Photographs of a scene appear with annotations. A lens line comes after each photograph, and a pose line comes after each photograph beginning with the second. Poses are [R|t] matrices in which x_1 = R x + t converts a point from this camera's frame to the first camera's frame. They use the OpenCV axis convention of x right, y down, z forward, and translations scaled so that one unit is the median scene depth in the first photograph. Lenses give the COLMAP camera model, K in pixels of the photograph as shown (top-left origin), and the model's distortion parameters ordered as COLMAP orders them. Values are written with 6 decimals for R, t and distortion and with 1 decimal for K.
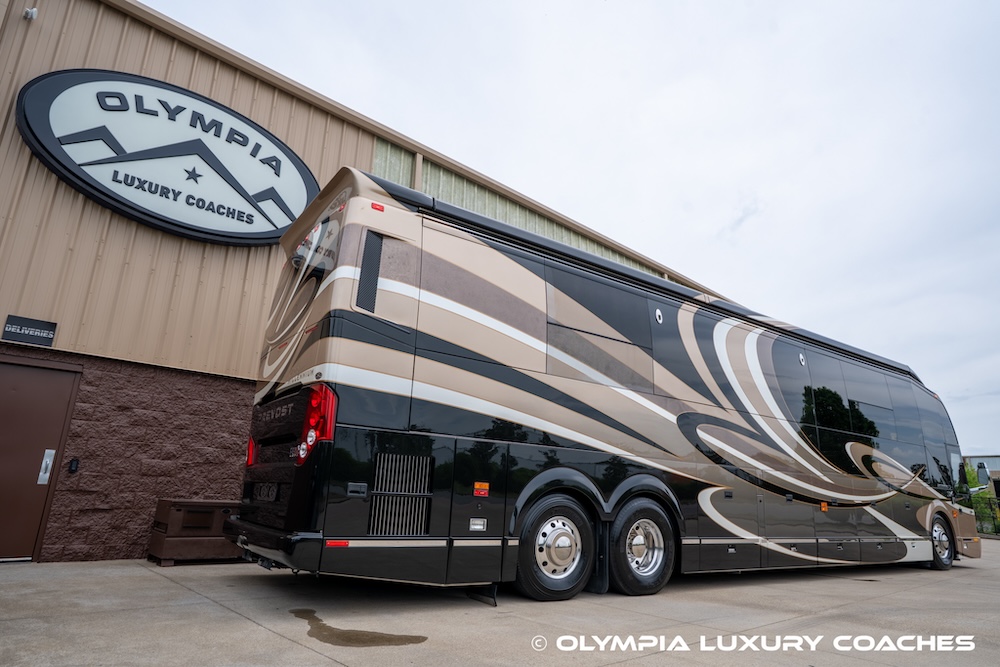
lens RADIAL K [[600.5, 0, 502.7], [0, 600.5, 331.6], [0, 0, 1]] dist [-0.033992, 0.034986]
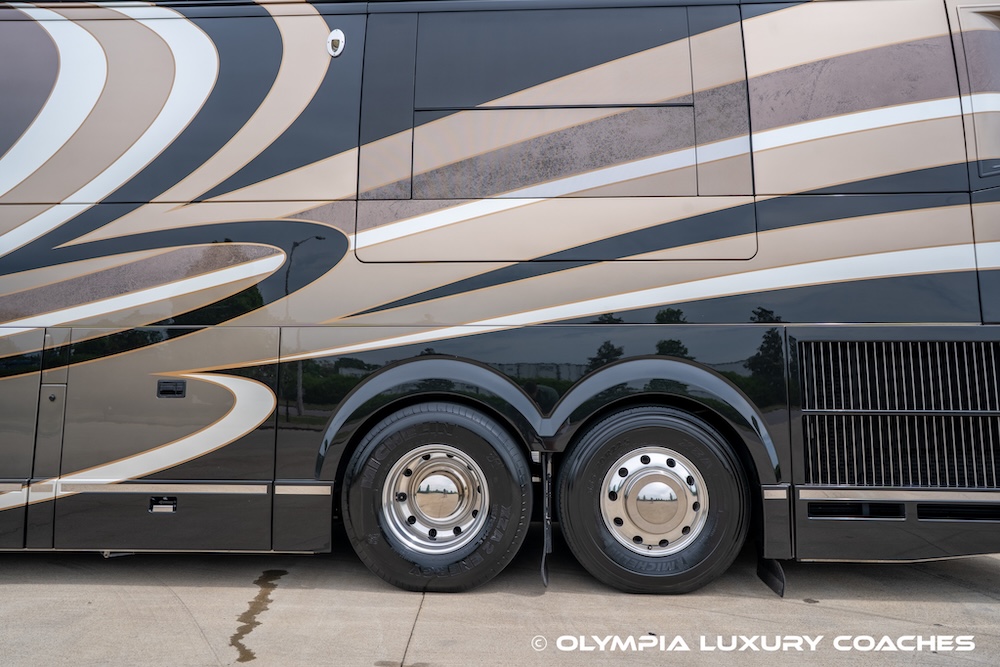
lens RADIAL K [[654.1, 0, 500.9], [0, 654.1, 333.2], [0, 0, 1]] dist [-0.023734, 0.042601]
pose [[0.754121, -0.123363, -0.645045, 1.047639], [0.195687, 0.979792, 0.041395, 0.324927], [0.626904, -0.157444, 0.763022, 0.993871]]
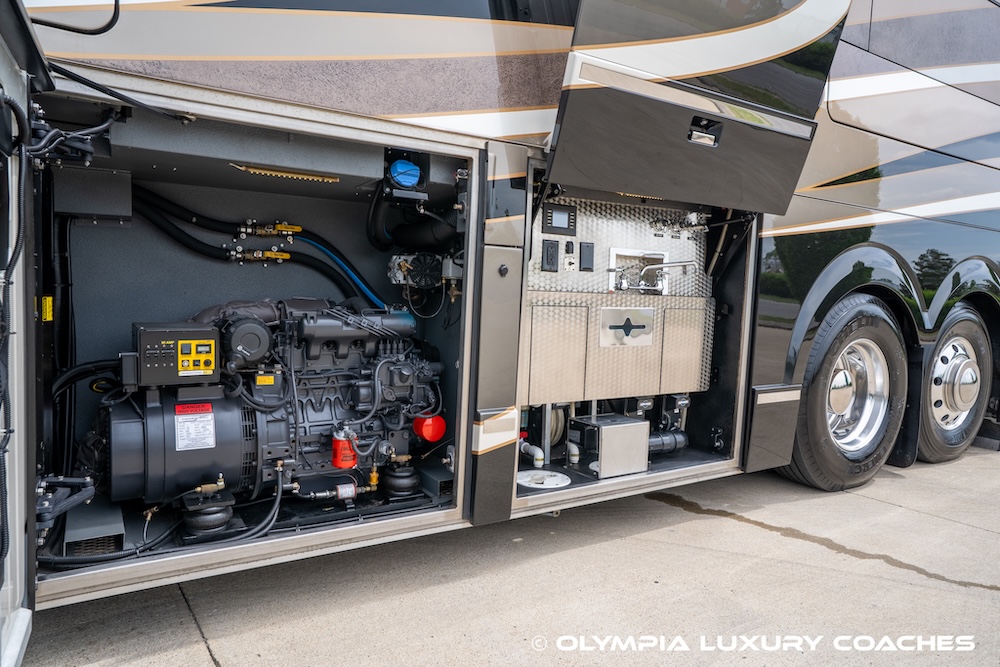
lens RADIAL K [[628.4, 0, 500.1], [0, 628.4, 333.6], [0, 0, 1]] dist [-0.001716, 0.000826]
pose [[0.993519, 0.000052, -0.113669, 0.501004], [0.036352, 0.947337, 0.318169, 0.267139], [0.107700, -0.320239, 0.941195, 0.888857]]
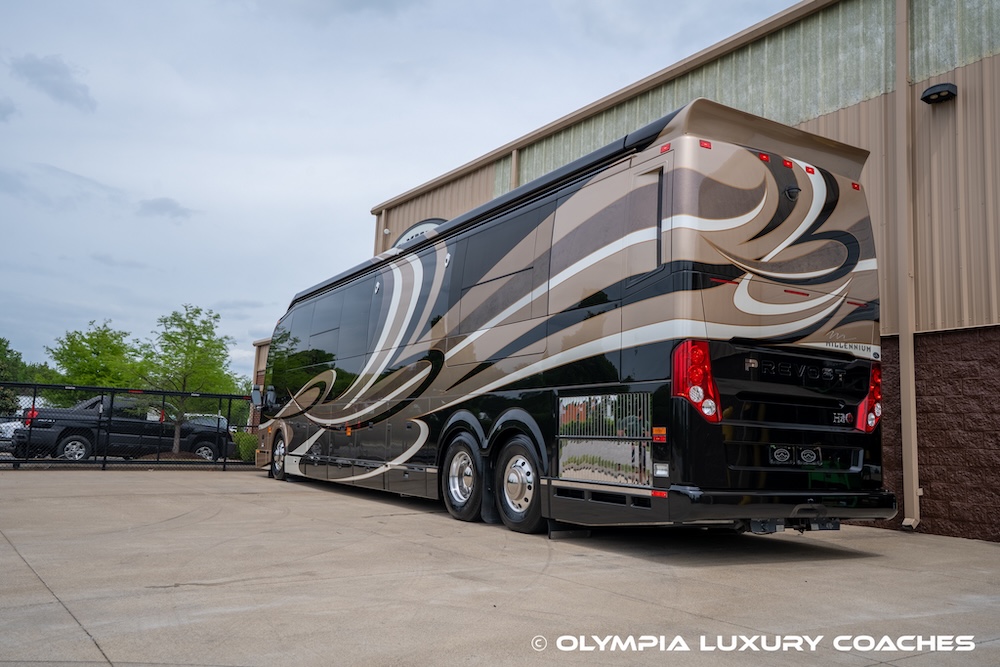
lens RADIAL K [[823.2, 0, 498.9], [0, 823.2, 331.1], [0, 0, 1]] dist [0.033524, 0.014593]
pose [[-0.143700, -0.179328, -0.973238, 1.957552], [0.217778, 0.953606, -0.207866, 0.513885], [0.965362, -0.241820, -0.097980, 1.537926]]
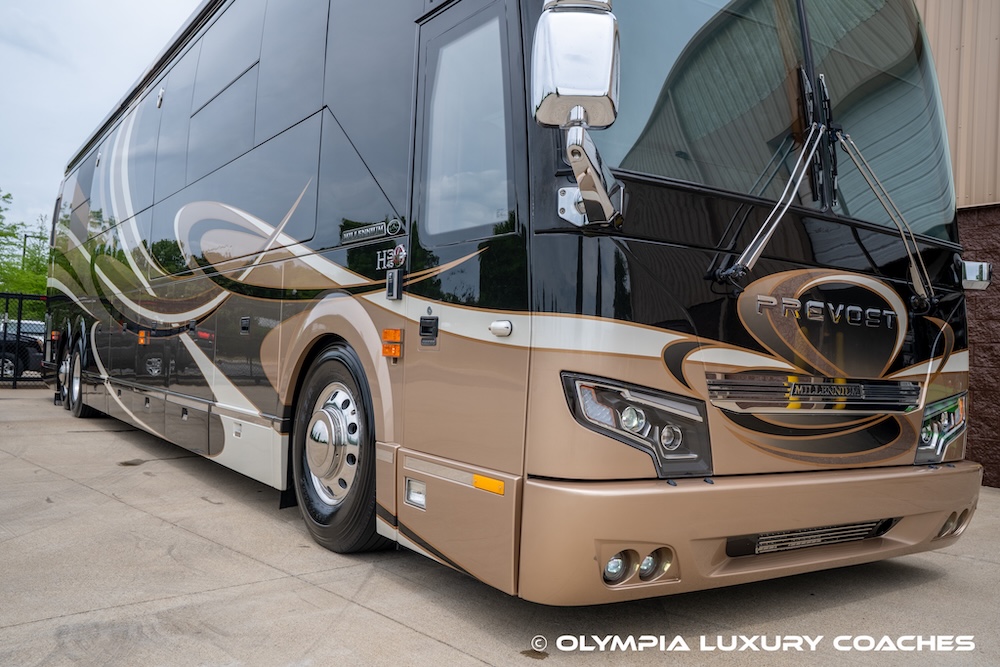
lens RADIAL K [[823.2, 0, 498.9], [0, 823.2, 331.1], [0, 0, 1]] dist [0.033524, 0.014593]
pose [[-0.007696, -0.078935, -0.996850, 1.576265], [0.219493, 0.972435, -0.078697, 0.496326], [0.975584, -0.219407, 0.009841, 1.542013]]
